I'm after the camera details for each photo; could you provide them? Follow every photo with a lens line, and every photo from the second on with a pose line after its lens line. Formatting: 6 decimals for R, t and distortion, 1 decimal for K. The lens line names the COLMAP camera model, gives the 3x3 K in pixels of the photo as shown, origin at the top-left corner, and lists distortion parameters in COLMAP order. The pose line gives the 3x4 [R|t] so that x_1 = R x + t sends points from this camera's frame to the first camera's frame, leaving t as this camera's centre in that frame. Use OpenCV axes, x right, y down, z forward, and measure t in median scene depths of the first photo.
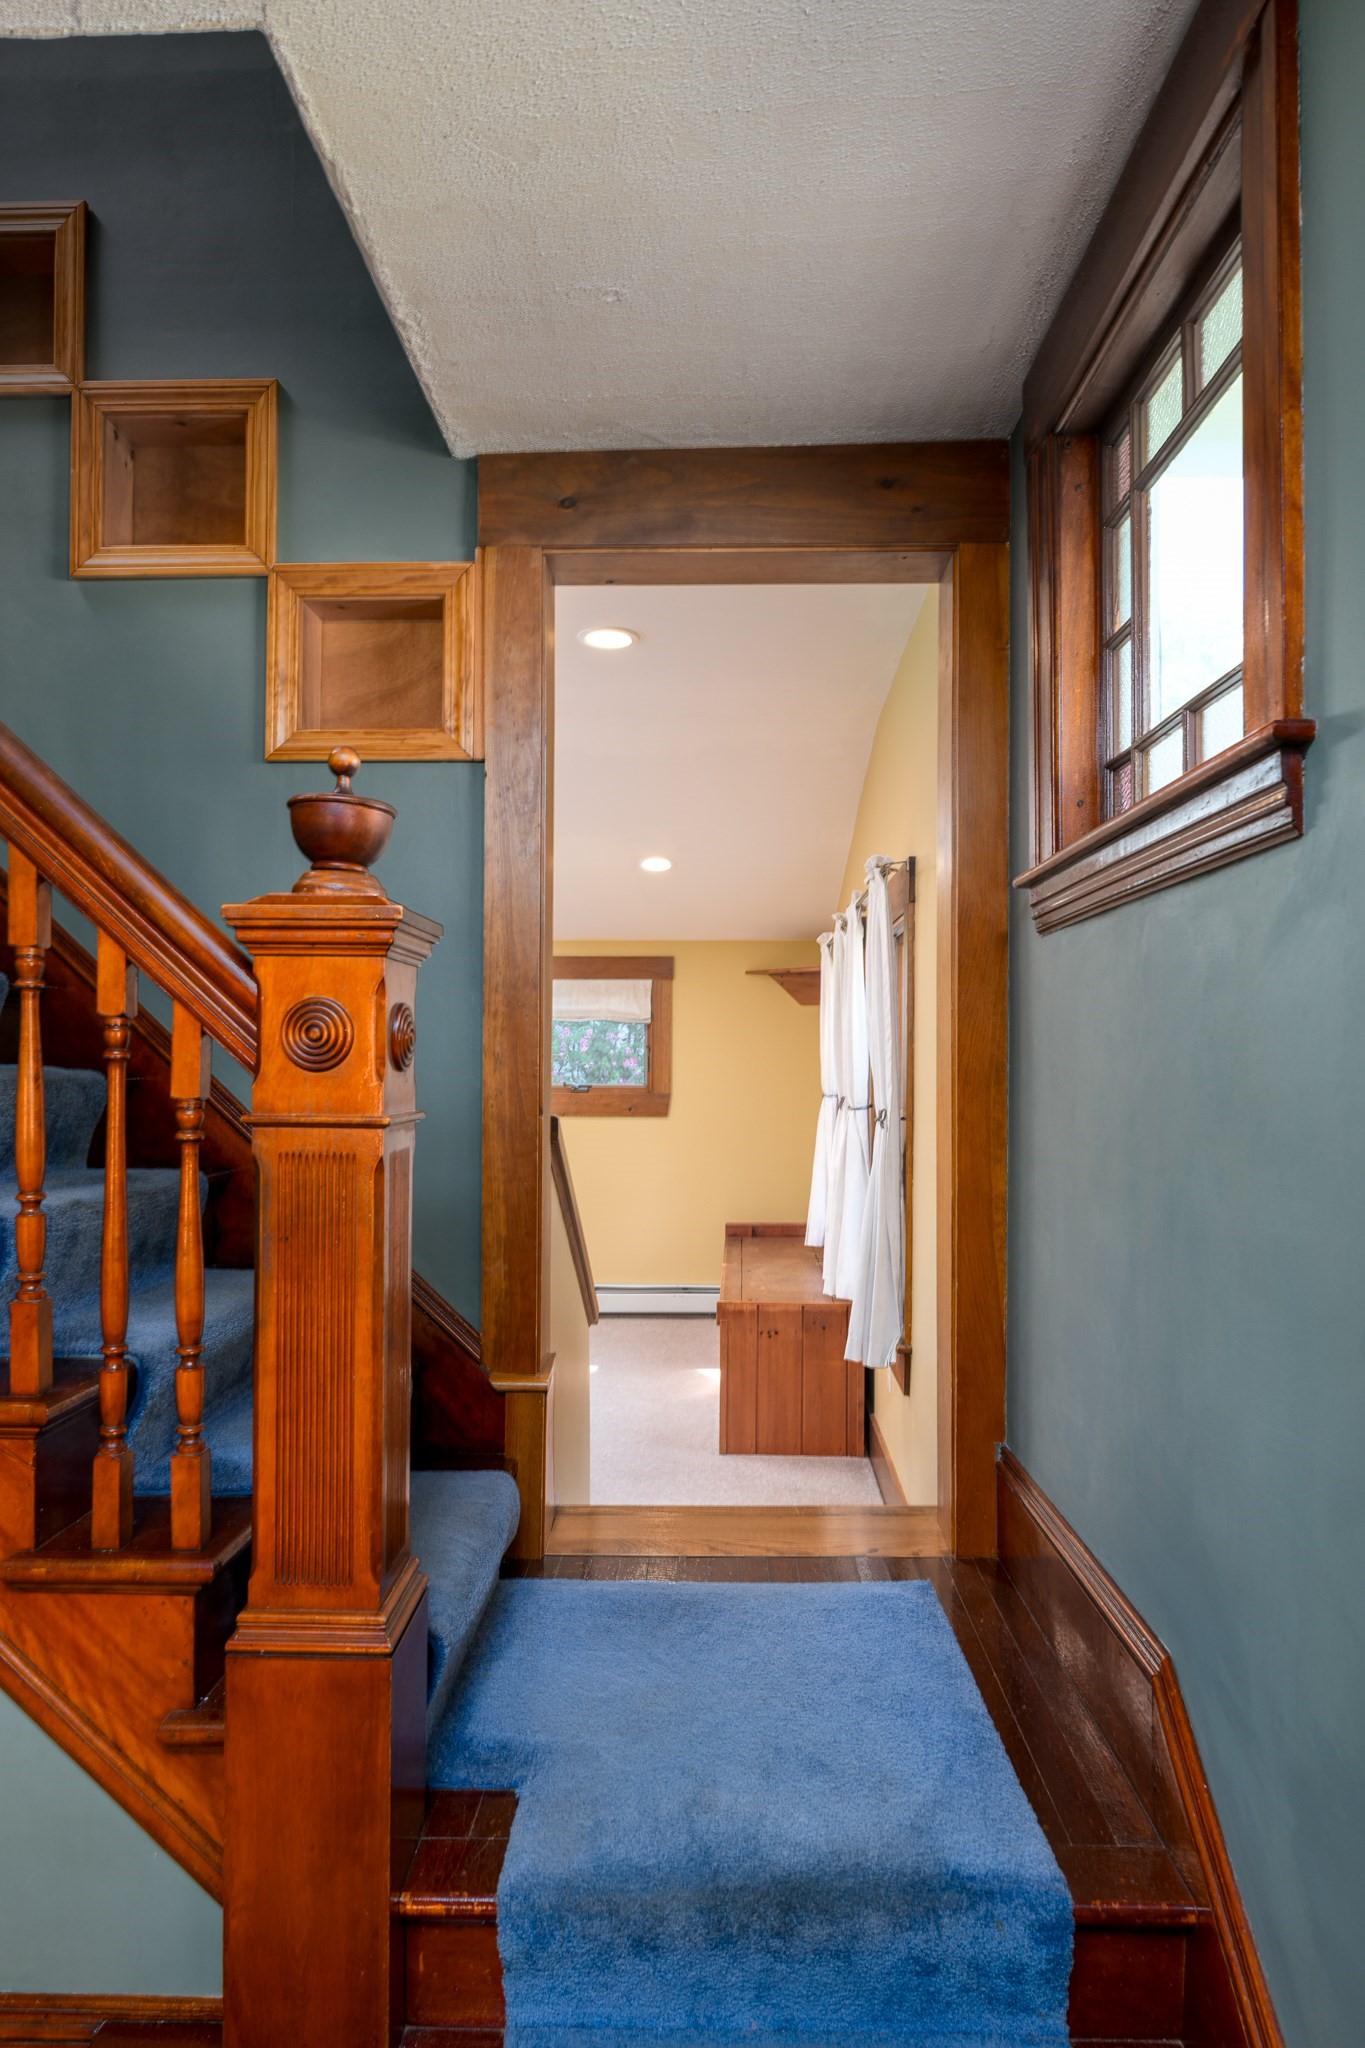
lens RADIAL K [[1247.7, 0, 681.8], [0, 1247.7, 1061.4], [0, 0, 1]] dist [-0.008118, -0.002635]
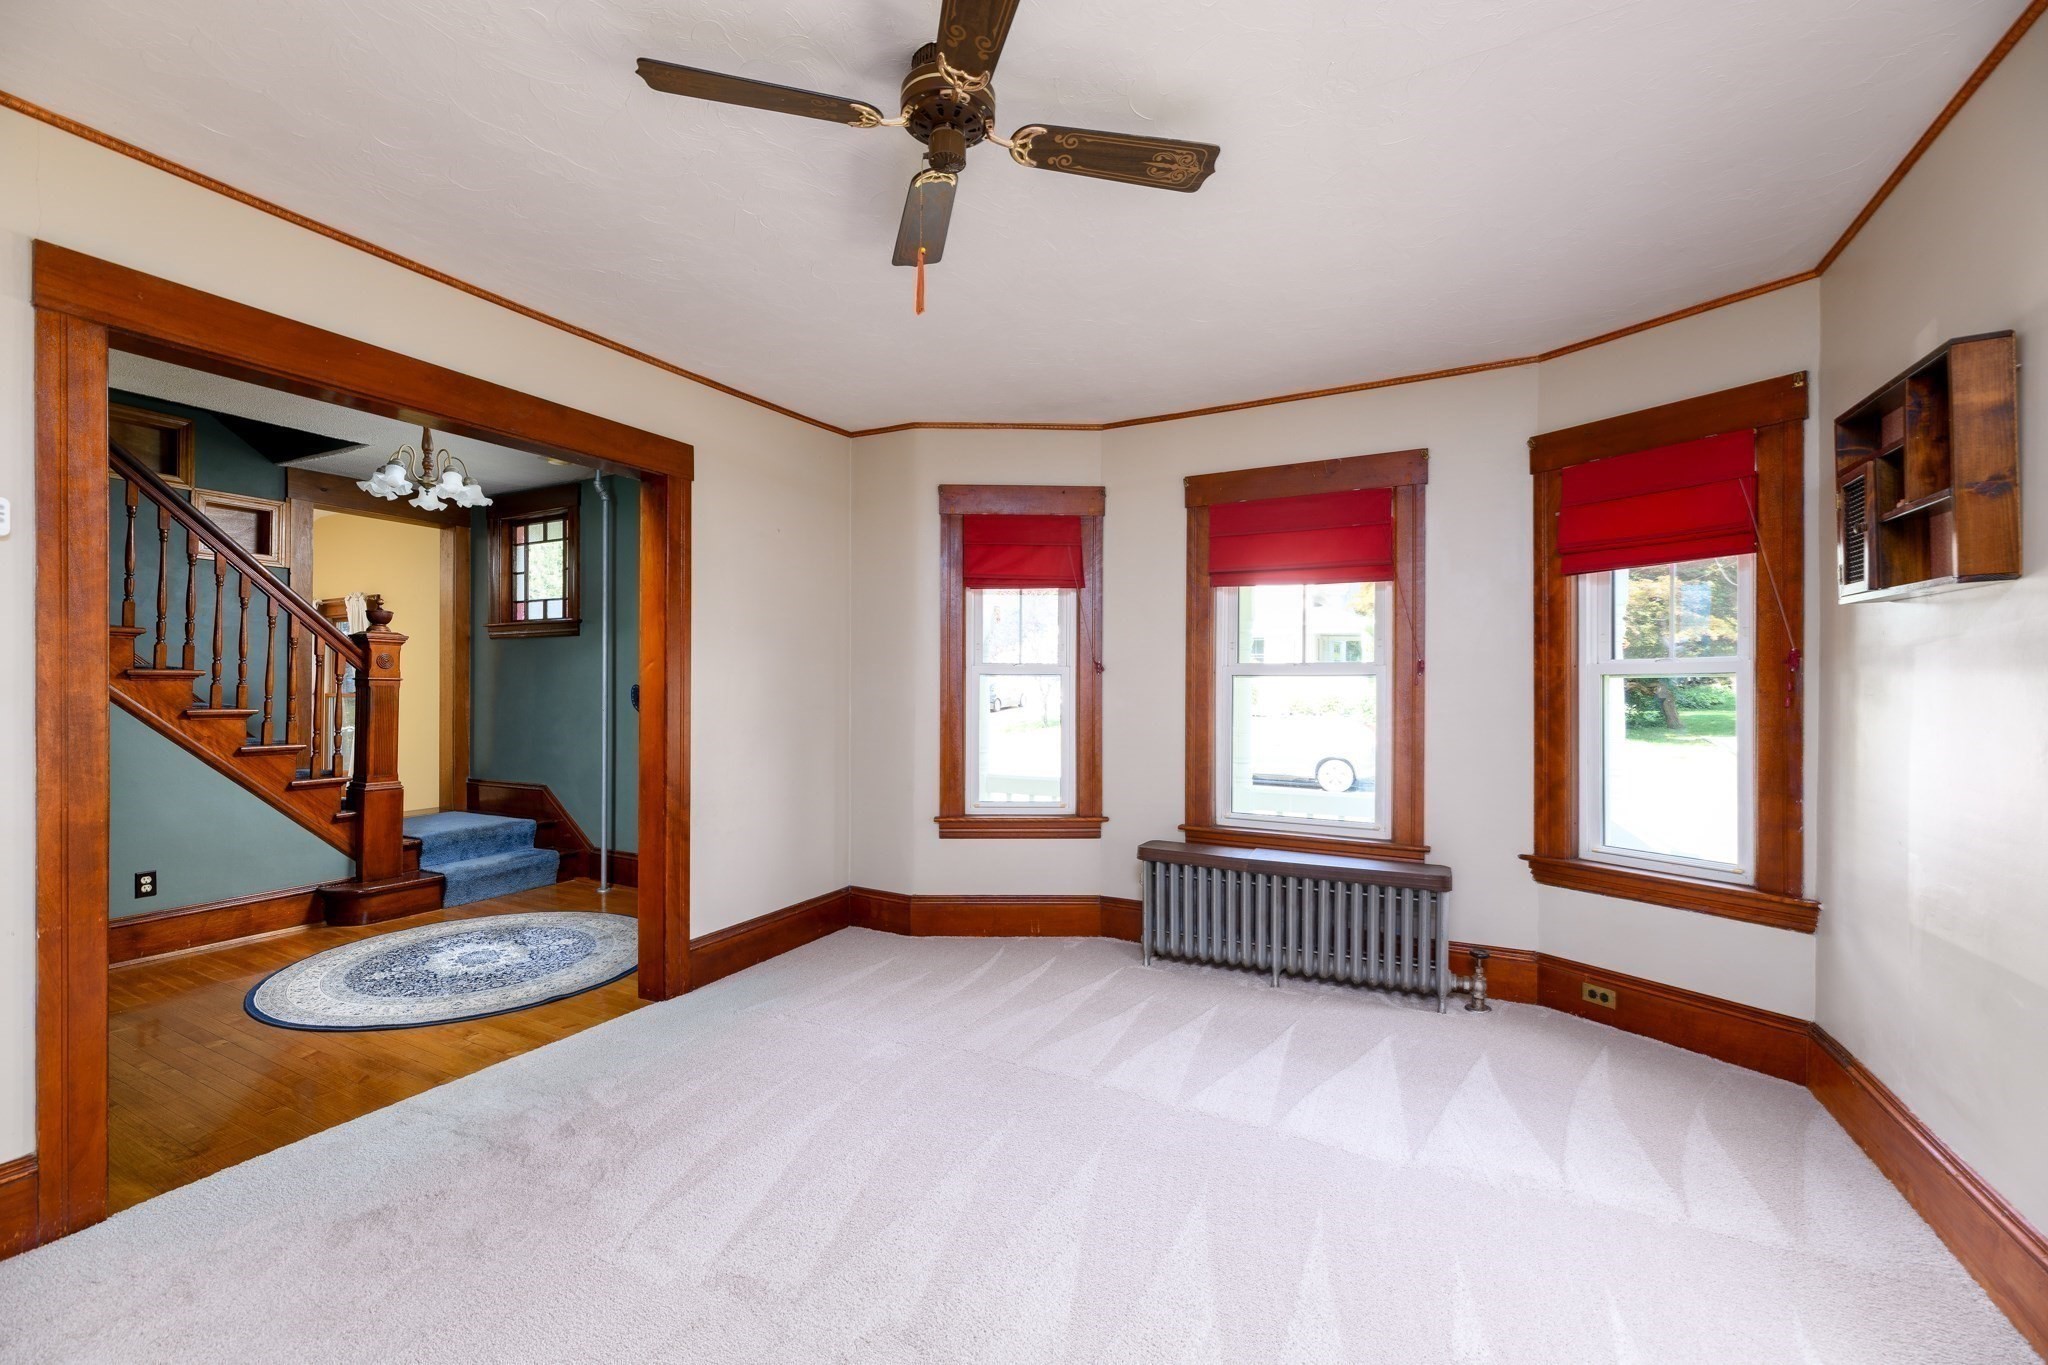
lens RADIAL K [[847.5, 0, 1024.0], [0, 847.5, 682.5], [0, 0, 1]] dist [-0.000194, 0.000056]
pose [[0.438219, 0.008671, 0.898826, -2.037366], [-0.003762, 0.999962, -0.007813, 0.072752], [-0.898860, 0.000042, 0.438235, -2.502155]]
